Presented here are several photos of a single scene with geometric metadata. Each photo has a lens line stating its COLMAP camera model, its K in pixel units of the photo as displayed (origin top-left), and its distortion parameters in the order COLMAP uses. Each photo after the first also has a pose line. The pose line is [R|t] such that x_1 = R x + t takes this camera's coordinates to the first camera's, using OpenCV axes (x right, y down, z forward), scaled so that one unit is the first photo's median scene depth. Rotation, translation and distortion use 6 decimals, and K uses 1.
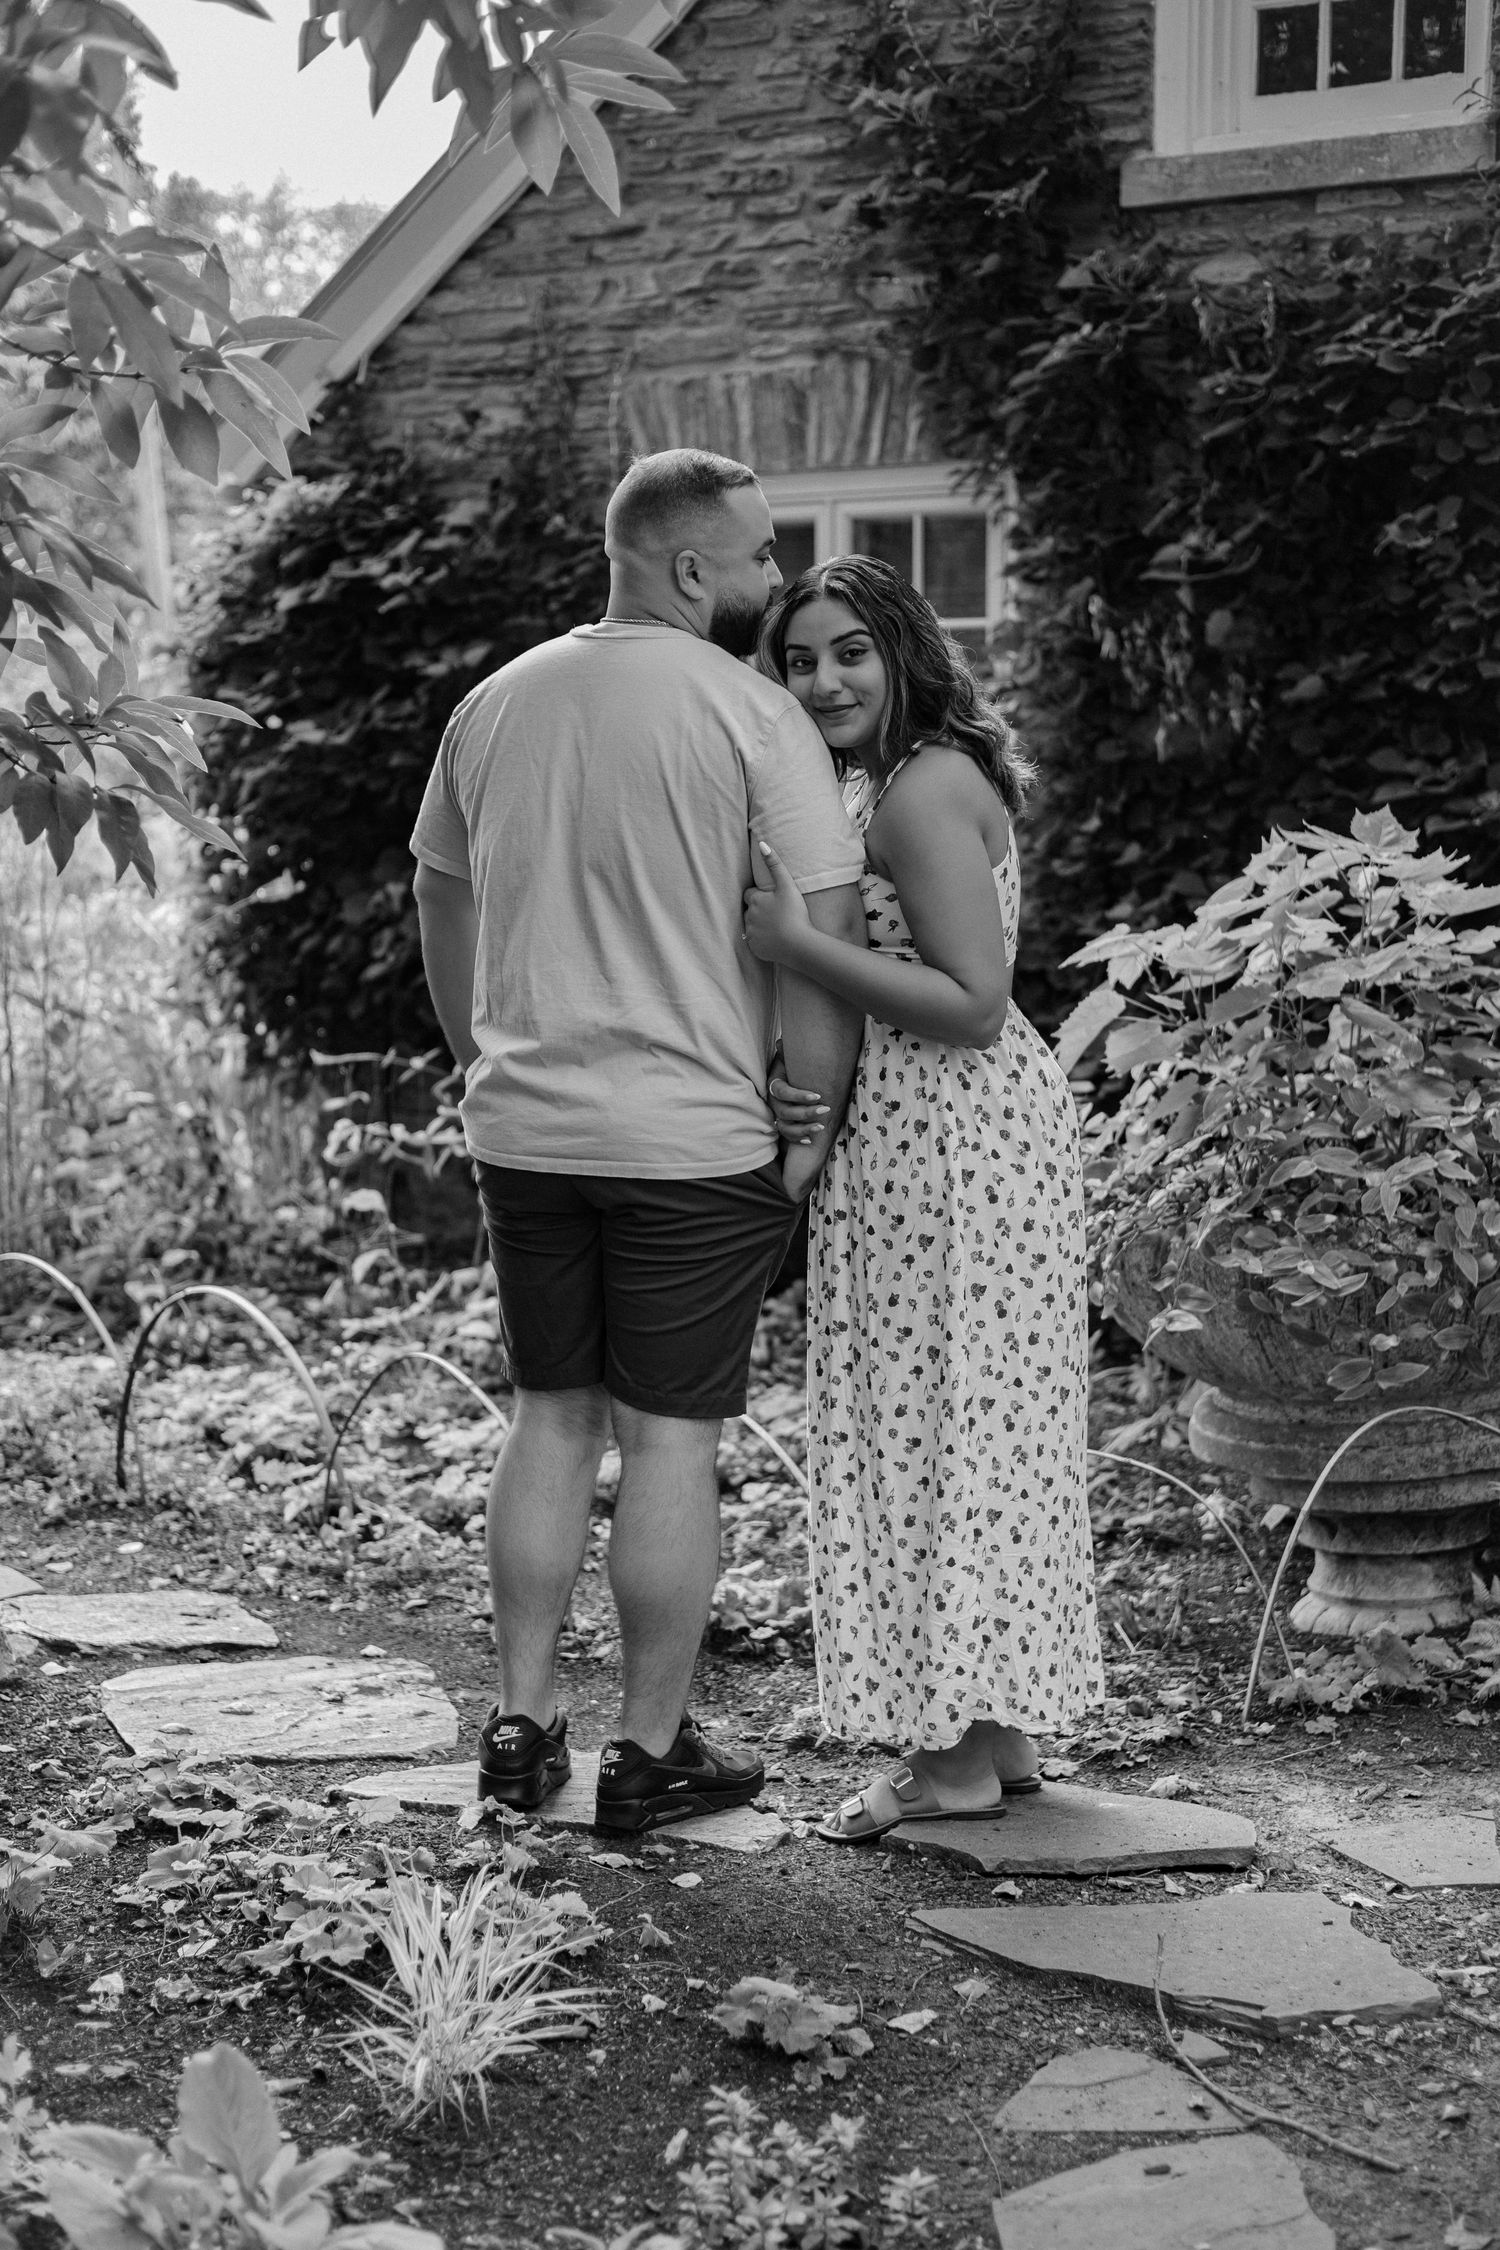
lens RADIAL K [[2628.1, 0, 750.0], [0, 2628.1, 1125.0], [0, 0, 1]] dist [-0.029552, -0.047716]
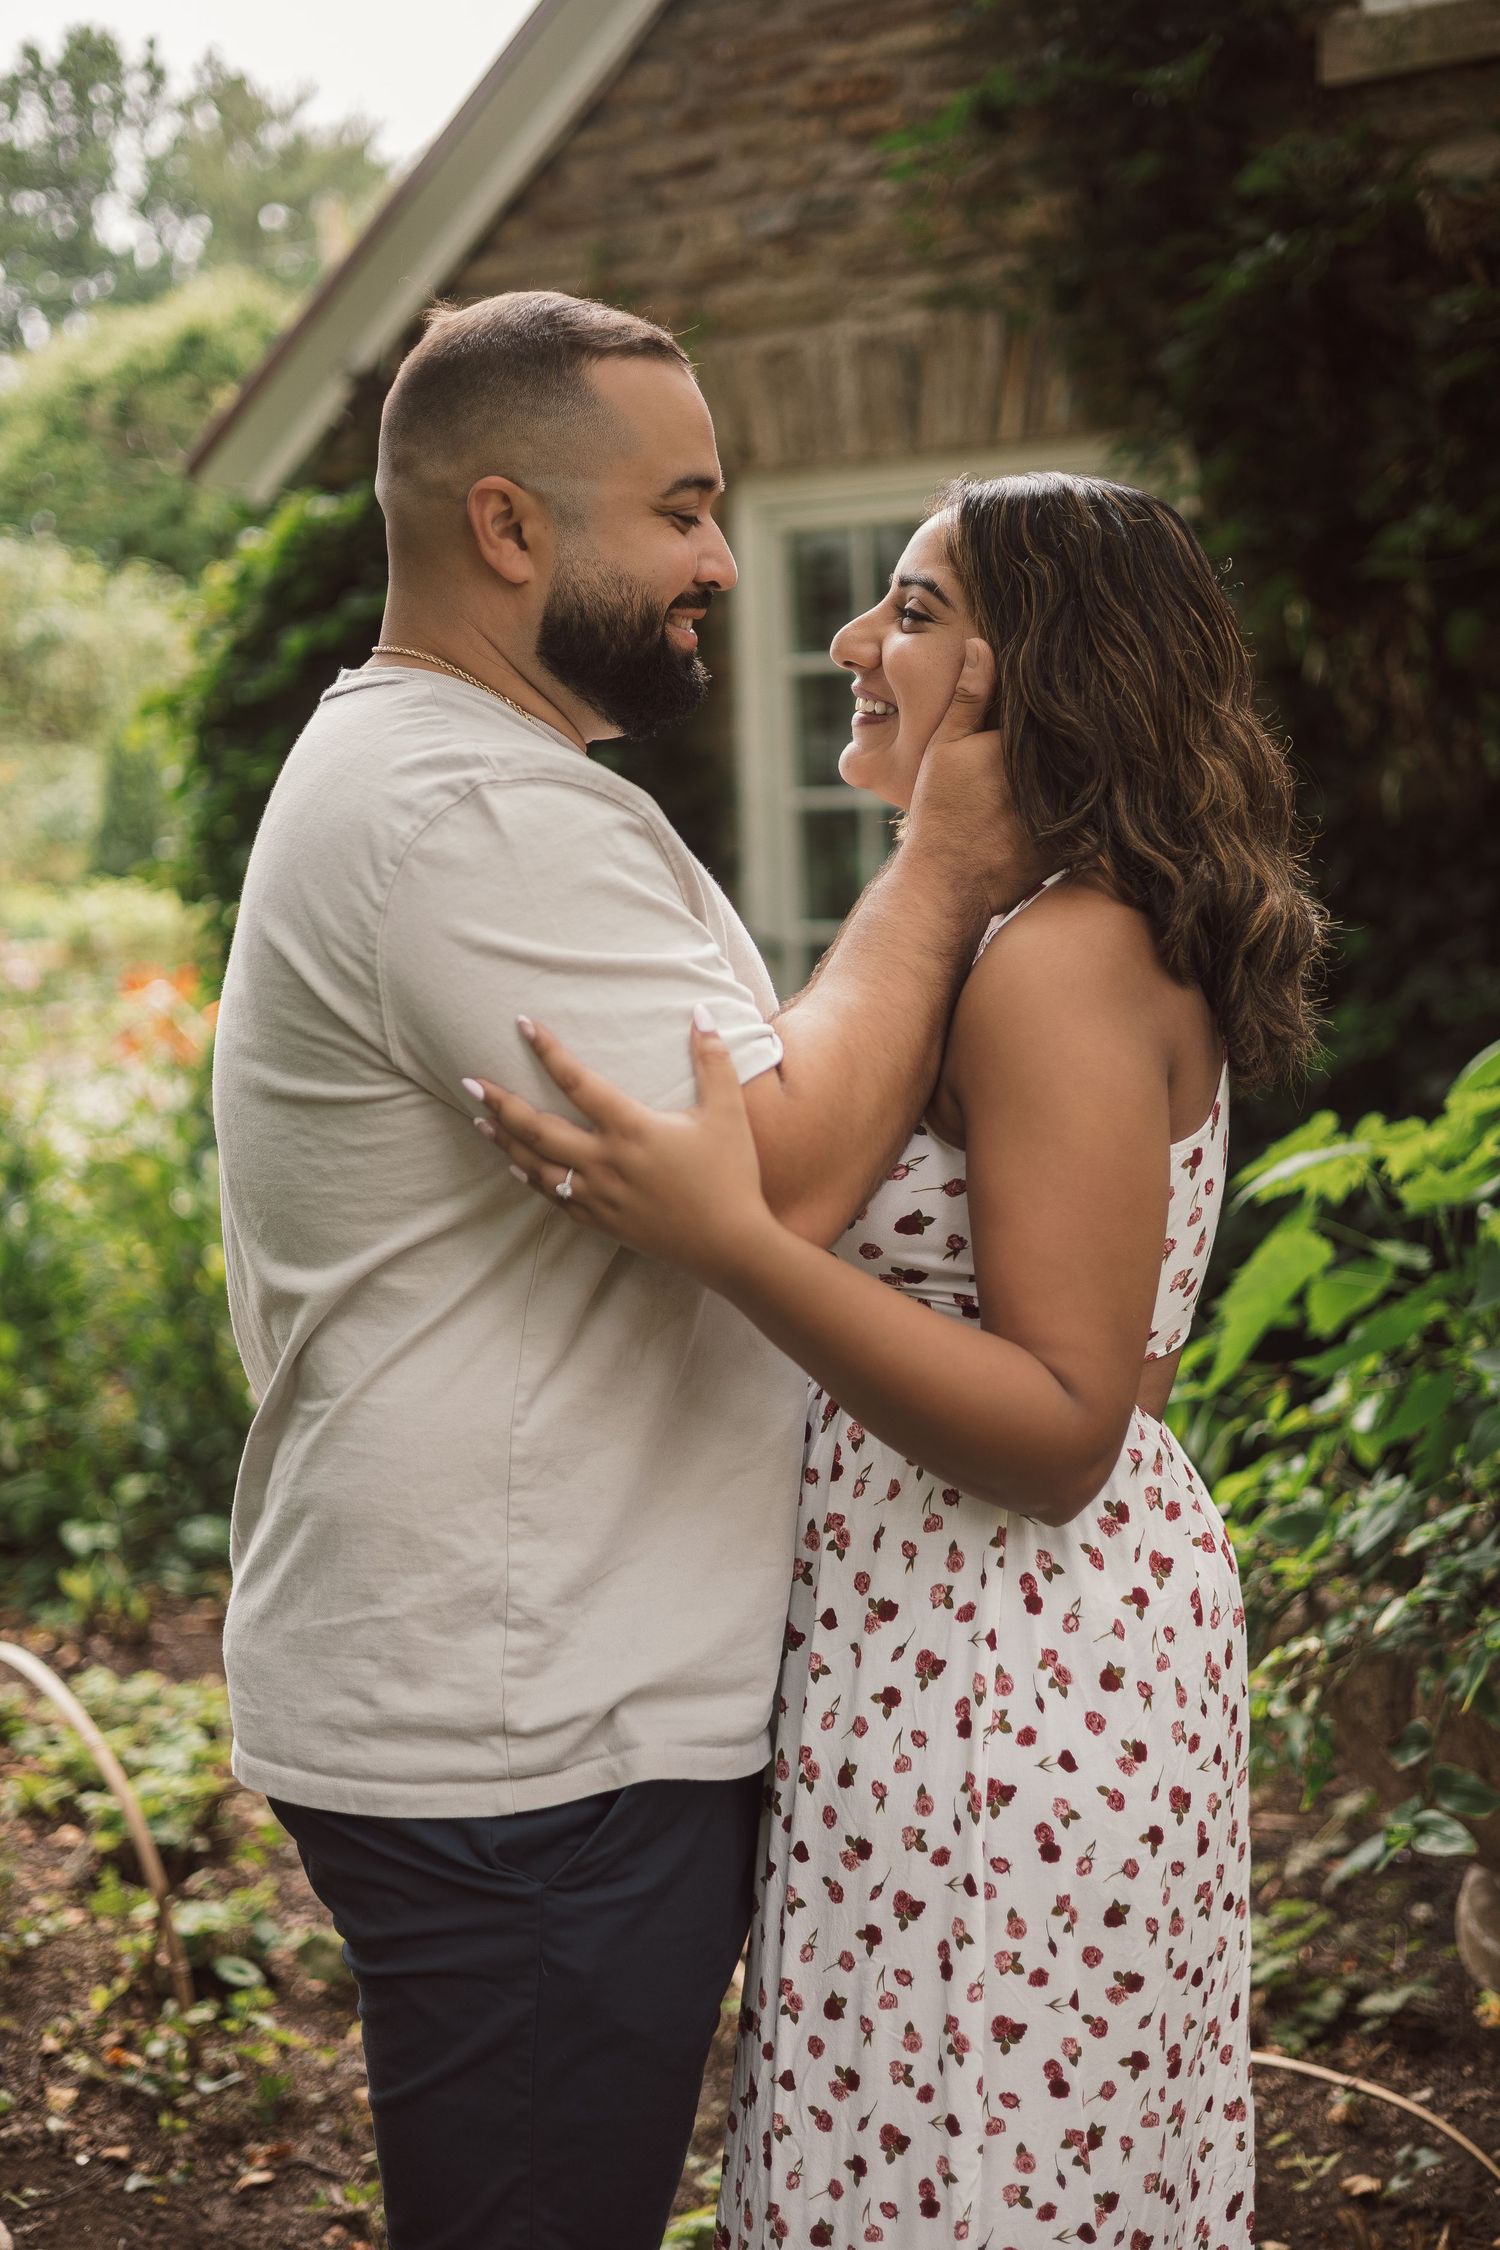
lens RADIAL K [[2628.1, 0, 750.0], [0, 2628.1, 1125.0], [0, 0, 1]] dist [-0.029552, -0.047716]
pose [[0.995915, -0.019696, -0.088120, 0.038366], [0.019087, 0.999788, -0.007742, -0.048228], [0.088254, 0.006028, 0.996080, 0.237348]]
